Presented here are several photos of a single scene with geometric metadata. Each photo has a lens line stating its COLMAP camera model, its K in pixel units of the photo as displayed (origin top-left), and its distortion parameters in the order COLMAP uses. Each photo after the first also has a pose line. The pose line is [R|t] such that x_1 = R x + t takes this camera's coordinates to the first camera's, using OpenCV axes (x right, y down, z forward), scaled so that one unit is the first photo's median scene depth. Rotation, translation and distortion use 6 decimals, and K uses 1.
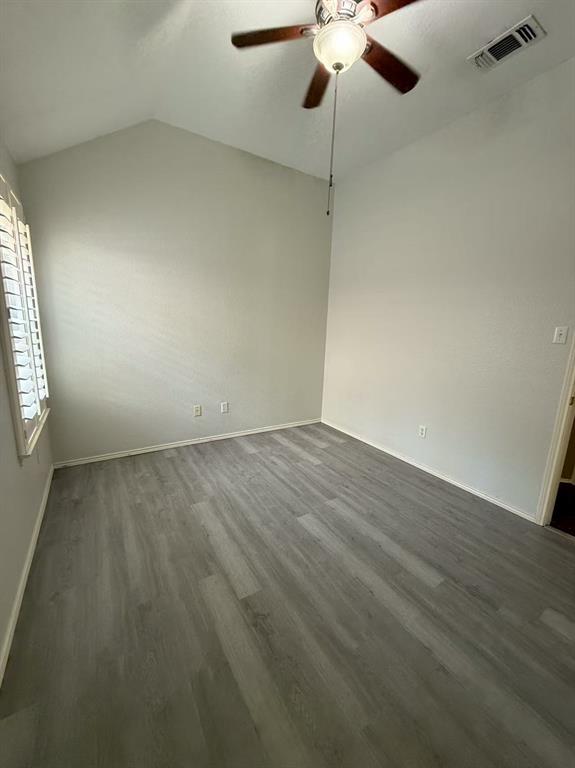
lens RADIAL K [[310.6, 0, 287.5], [0, 310.6, 384.0], [0, 0, 1]] dist [-0.000556, -0.000059]
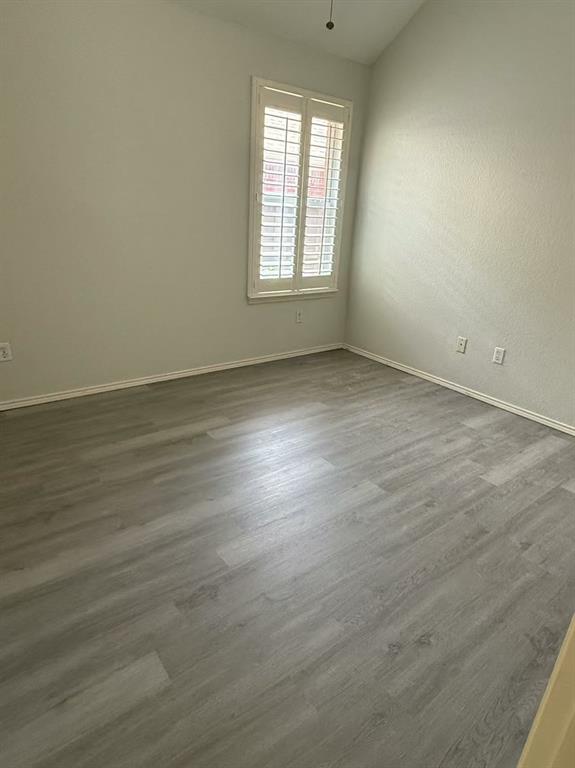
lens RADIAL K [[449.4, 0, 287.5], [0, 449.4, 384.0], [0, 0, 1]] dist [0.001032, -0.000252]
pose [[0.094849, 0.333889, -0.937828, 0.803049], [-0.249697, 0.919938, 0.302267, -0.054840], [0.963667, 0.205503, 0.170627, 0.521514]]
